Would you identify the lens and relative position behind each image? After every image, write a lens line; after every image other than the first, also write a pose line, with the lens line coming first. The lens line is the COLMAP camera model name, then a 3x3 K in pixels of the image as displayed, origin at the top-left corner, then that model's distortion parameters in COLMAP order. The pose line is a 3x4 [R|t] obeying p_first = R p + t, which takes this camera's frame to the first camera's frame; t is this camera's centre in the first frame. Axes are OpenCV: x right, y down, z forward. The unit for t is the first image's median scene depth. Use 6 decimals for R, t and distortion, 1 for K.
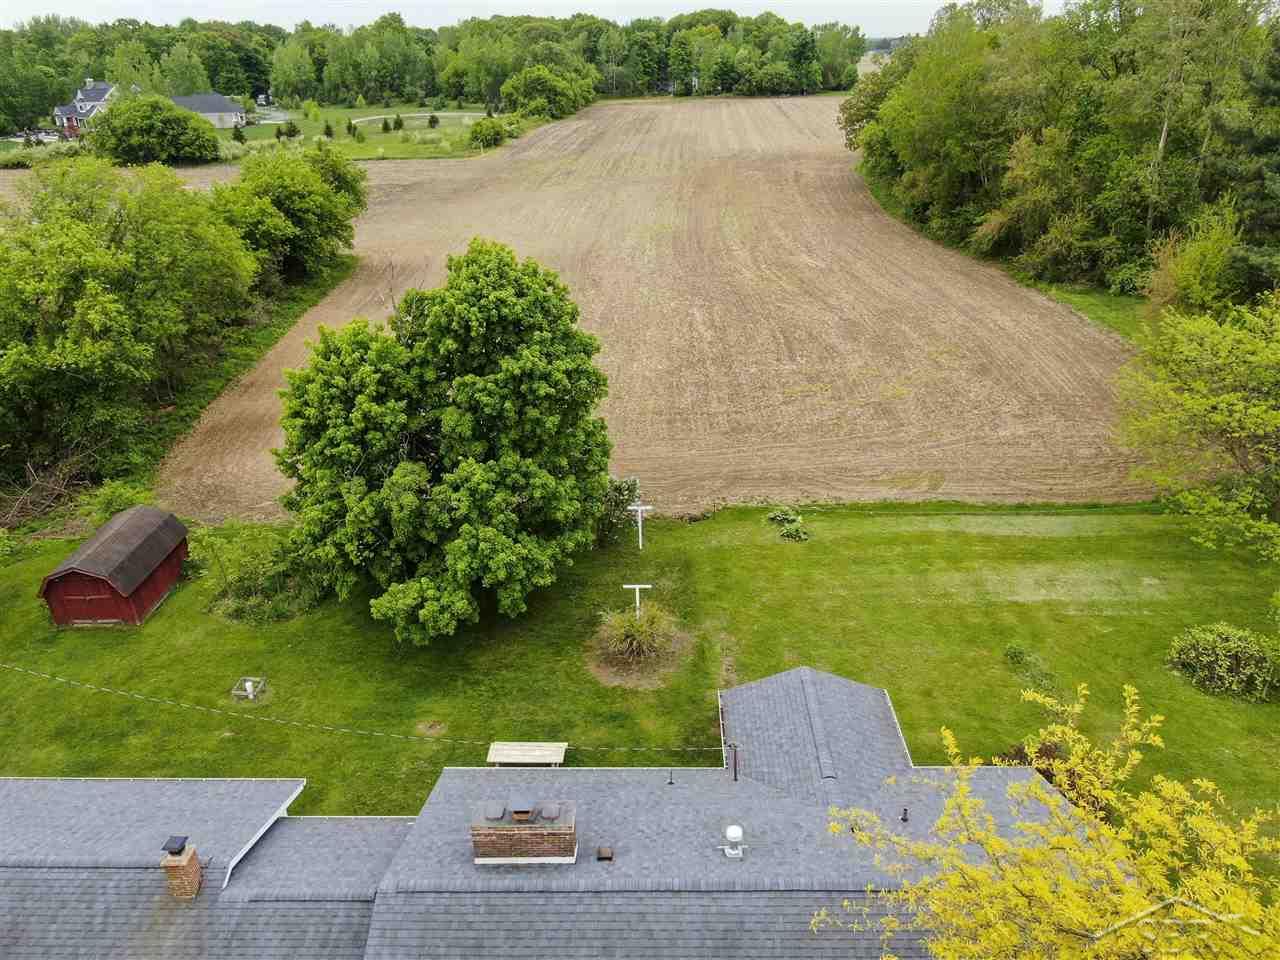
lens RADIAL K [[929.4, 0, 633.8], [0, 929.4, 476.3], [0, 0, 1]] dist [-0.029803, 0.013188]
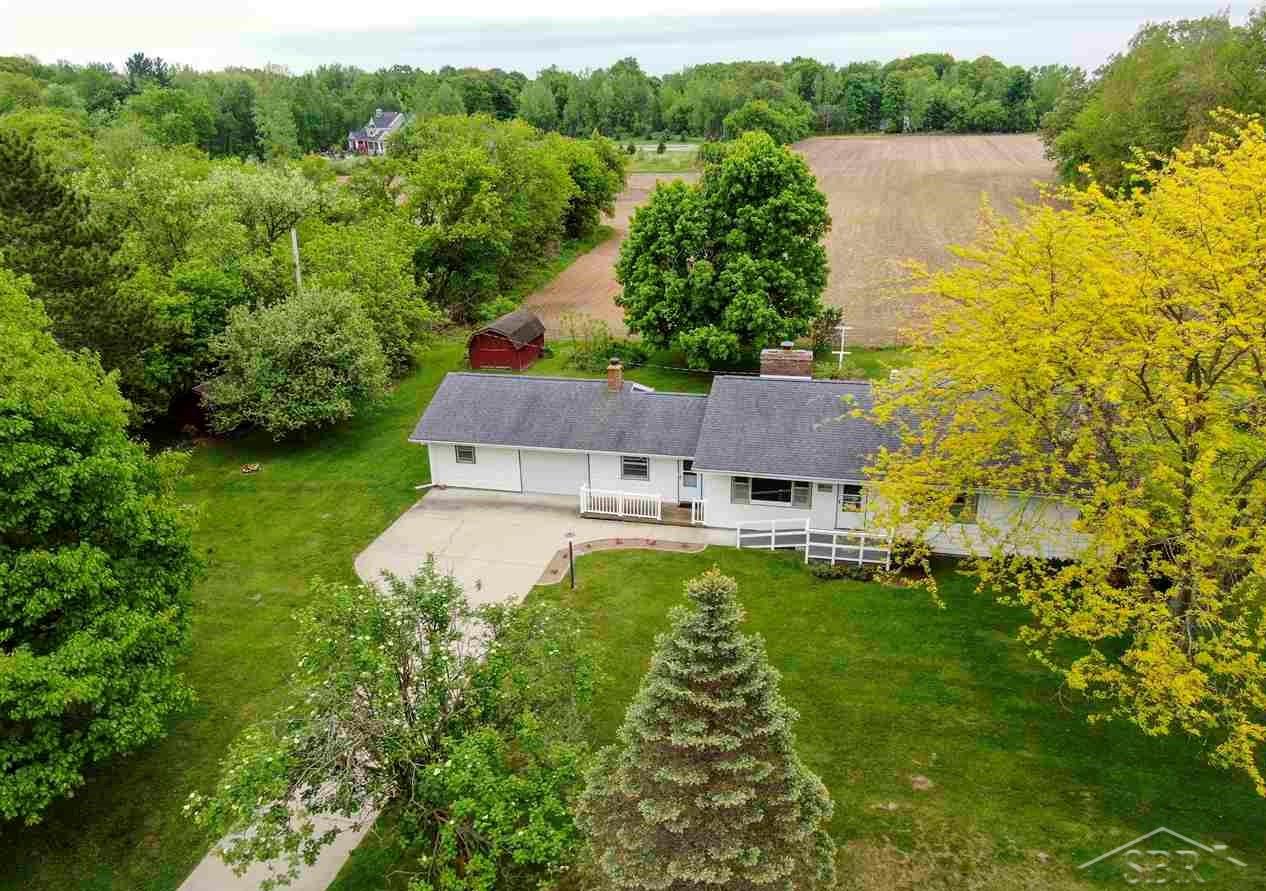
lens RADIAL K [[891.5, 0, 638.2], [0, 891.5, 453.3], [0, 0, 1]] dist [-0.011902, 0.003321]
pose [[0.976977, 0.077508, -0.198769, -0.003990], [-0.087150, 0.995383, -0.040212, 0.078180], [0.194735, 0.056609, 0.979221, -0.105902]]
